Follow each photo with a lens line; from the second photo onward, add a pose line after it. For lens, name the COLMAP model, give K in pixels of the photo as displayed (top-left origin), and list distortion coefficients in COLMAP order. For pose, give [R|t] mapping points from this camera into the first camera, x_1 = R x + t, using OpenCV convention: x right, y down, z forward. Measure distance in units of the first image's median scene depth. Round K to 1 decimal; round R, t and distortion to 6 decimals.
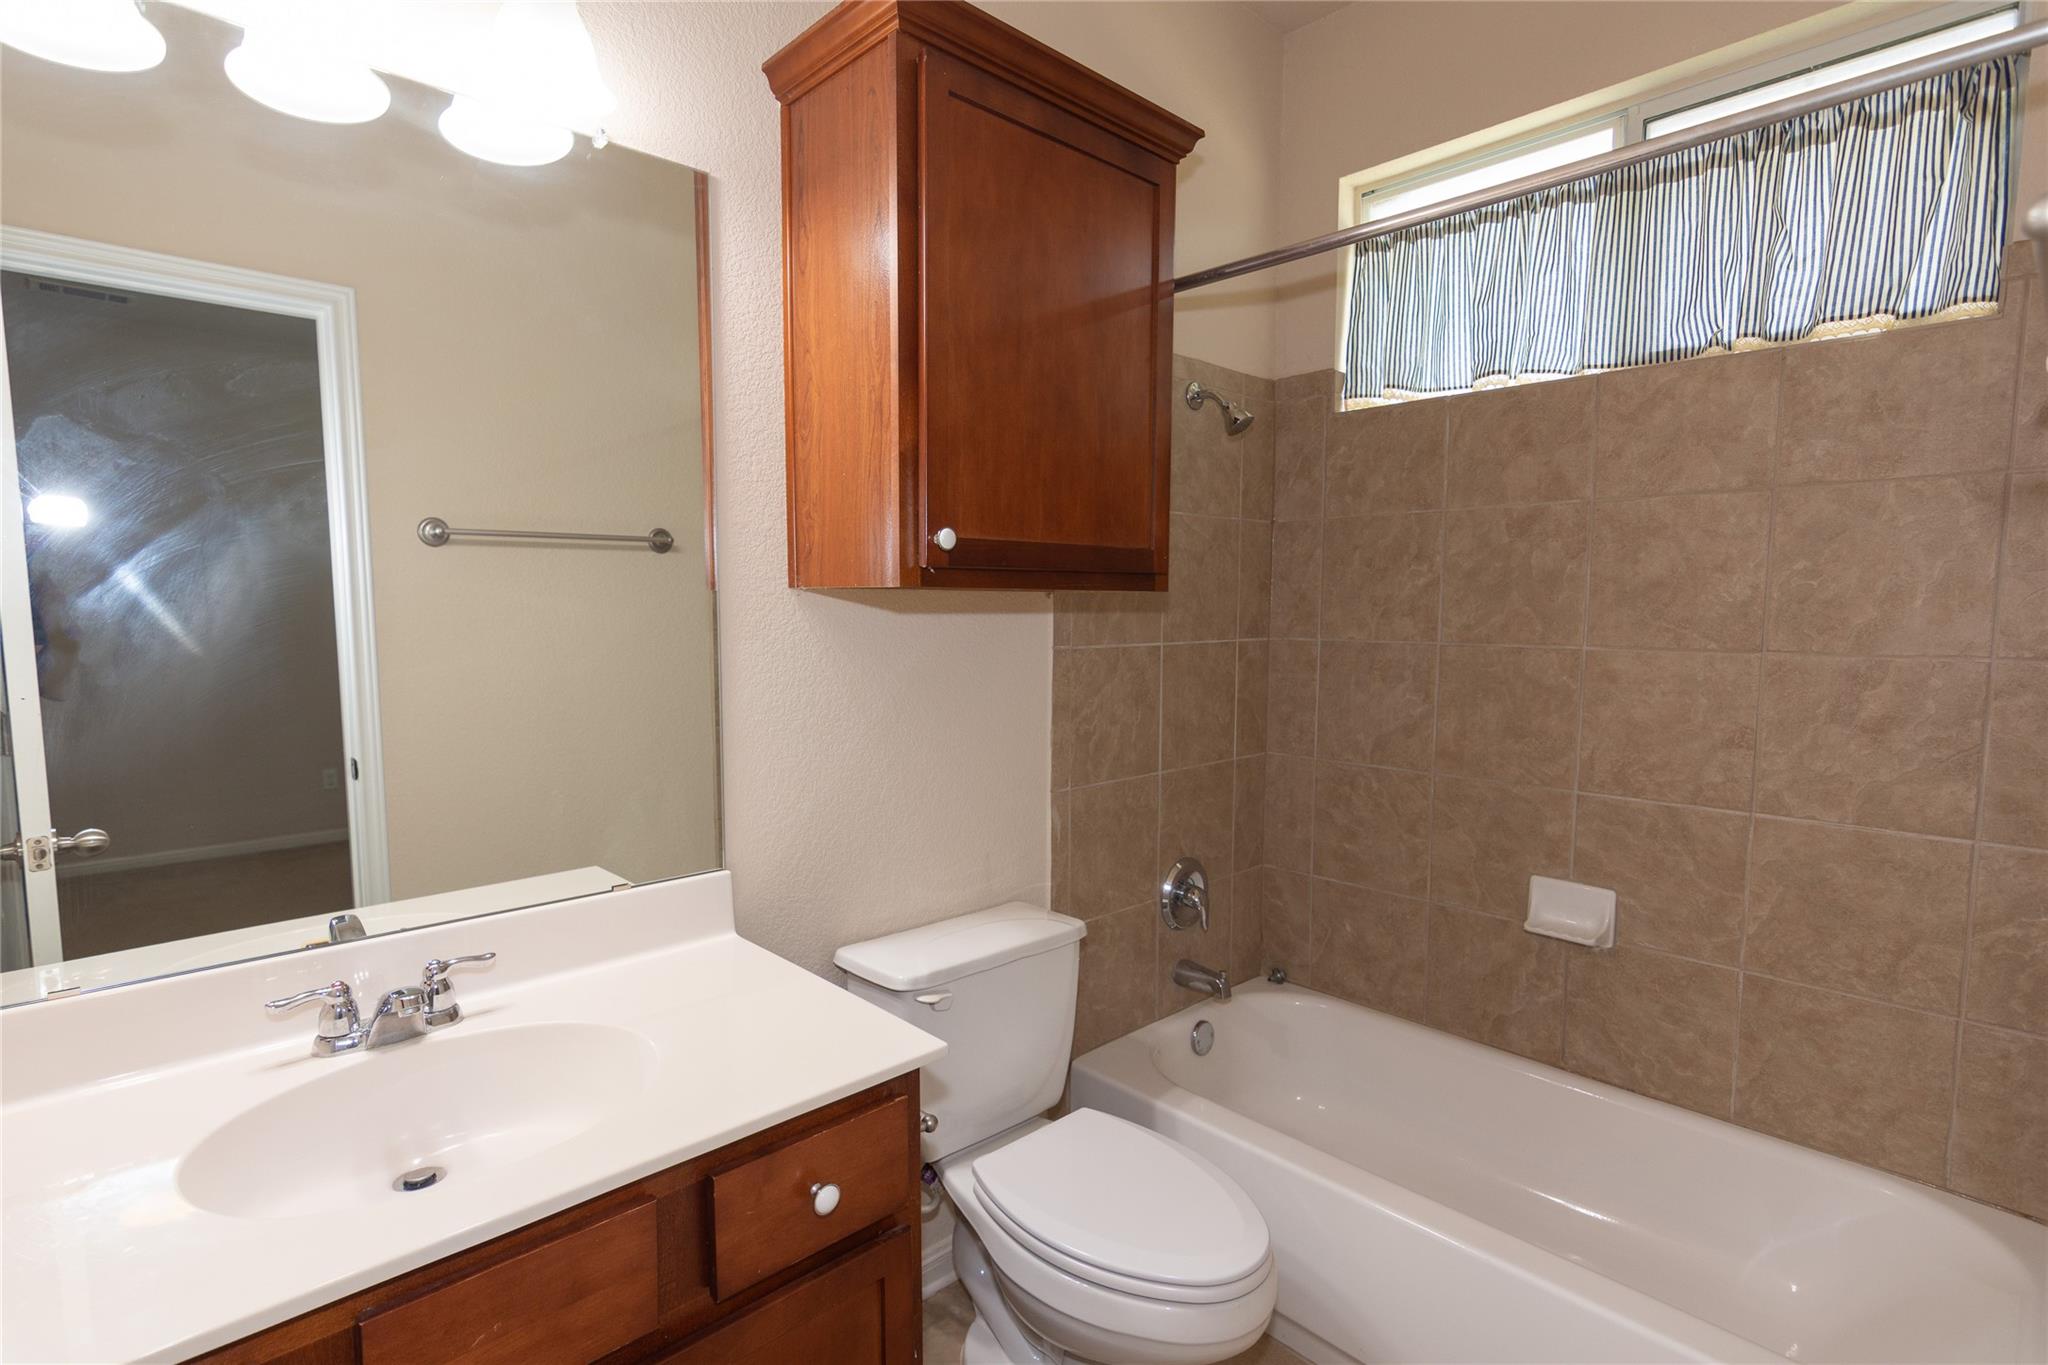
lens RADIAL K [[1002.3, 0, 1021.8], [0, 1002.3, 692.9], [0, 0, 1]] dist [-0.000097, 0.001714]
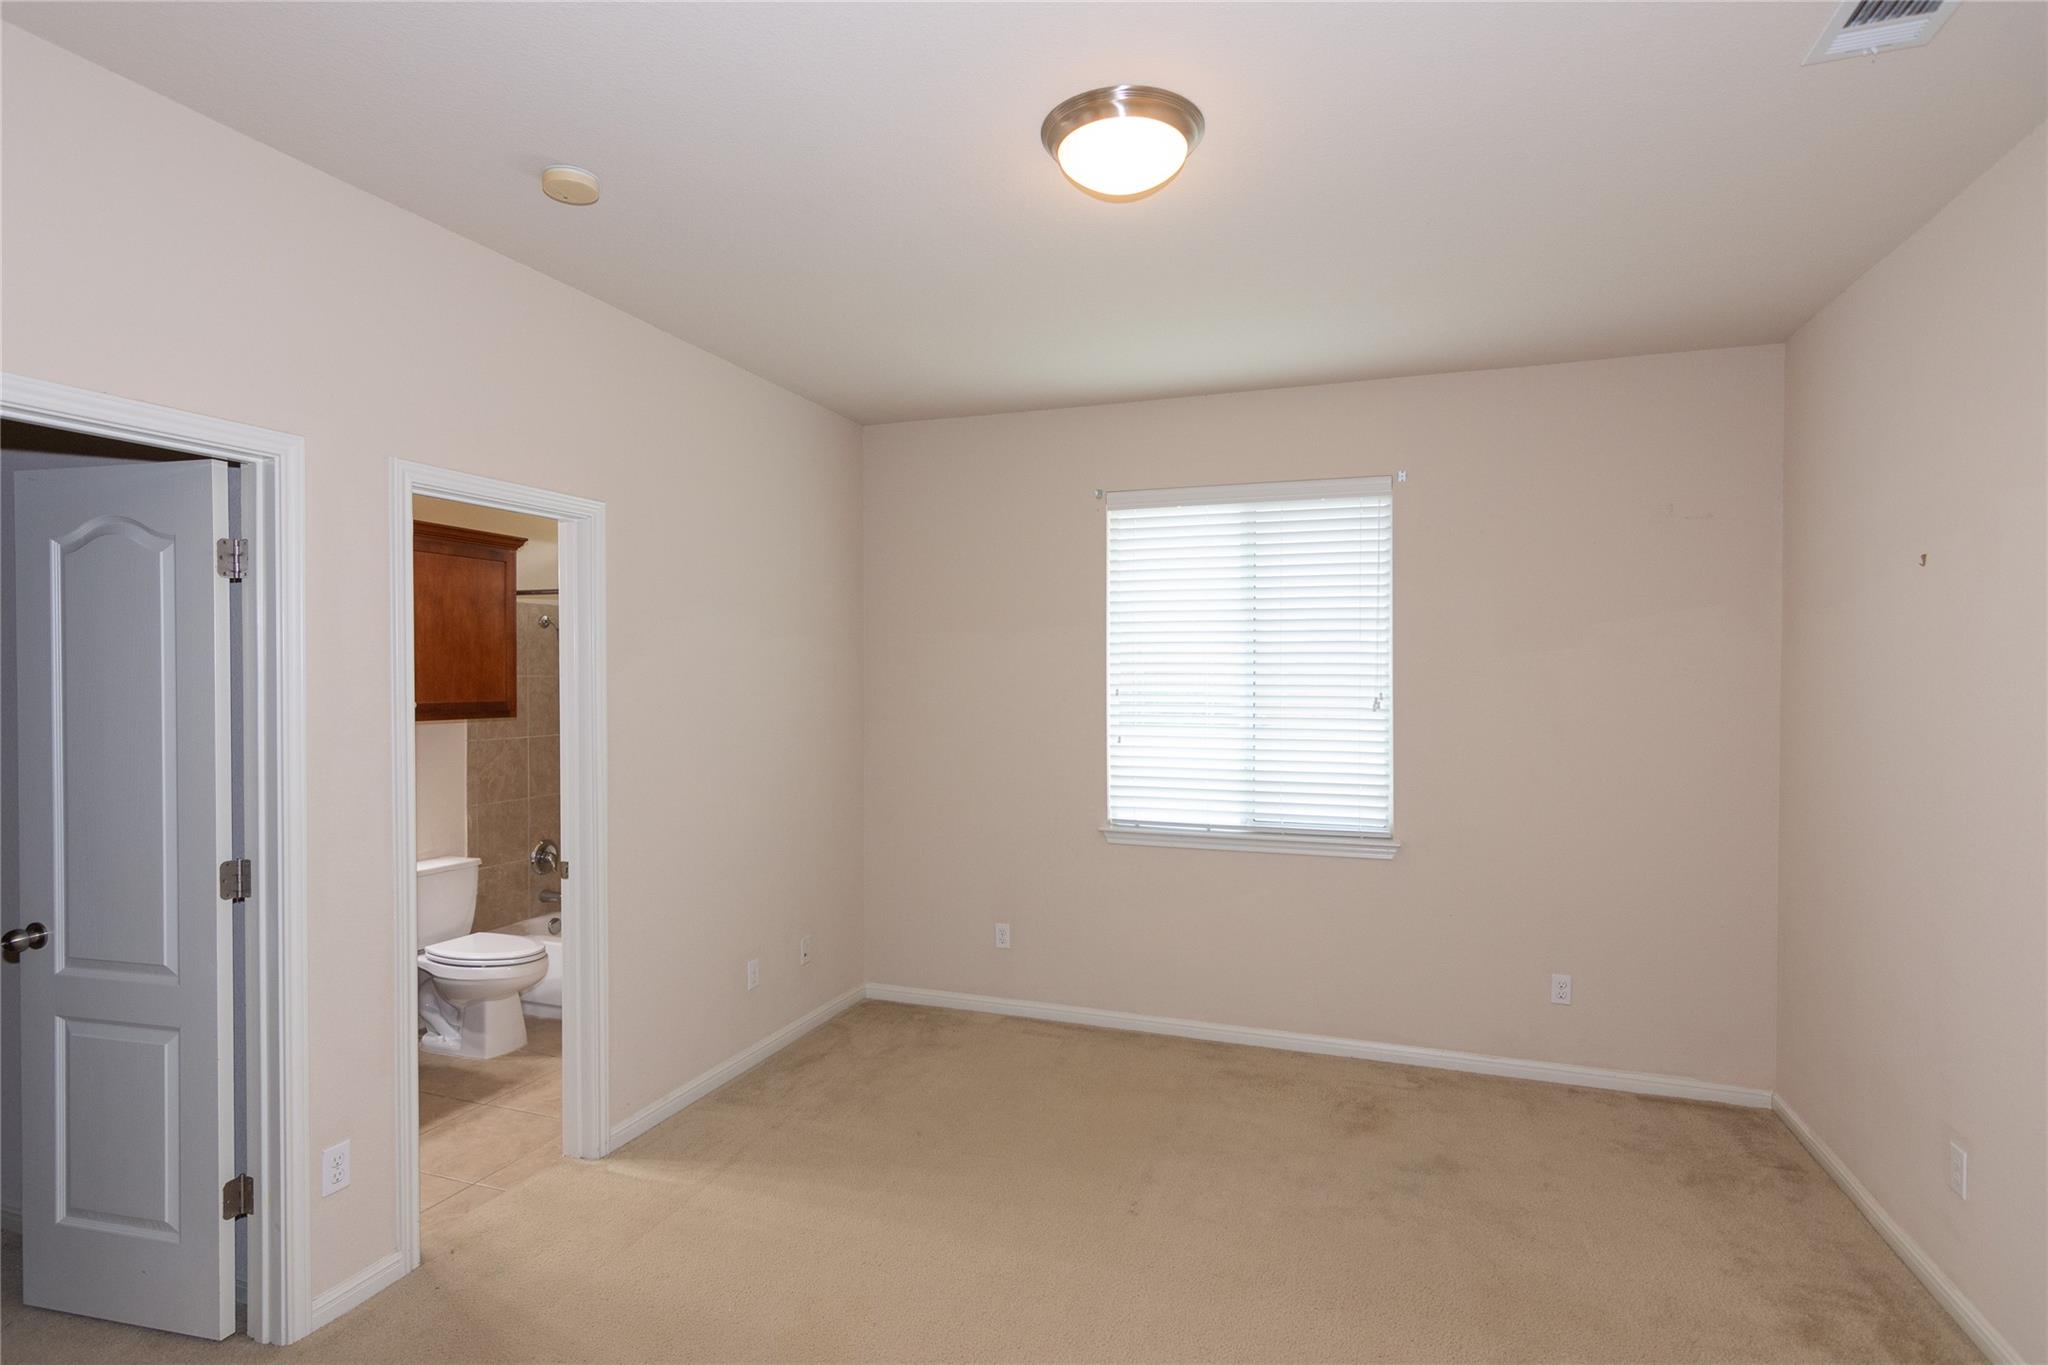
lens RADIAL K [[1002.3, 0, 1021.8], [0, 1002.3, 692.9], [0, 0, 1]] dist [-0.000097, 0.001714]
pose [[0.881796, -0.013880, 0.471426, 0.065953], [0.052899, 0.996170, -0.069618, 0.064658], [-0.468654, 0.086327, 0.879154, -1.445573]]
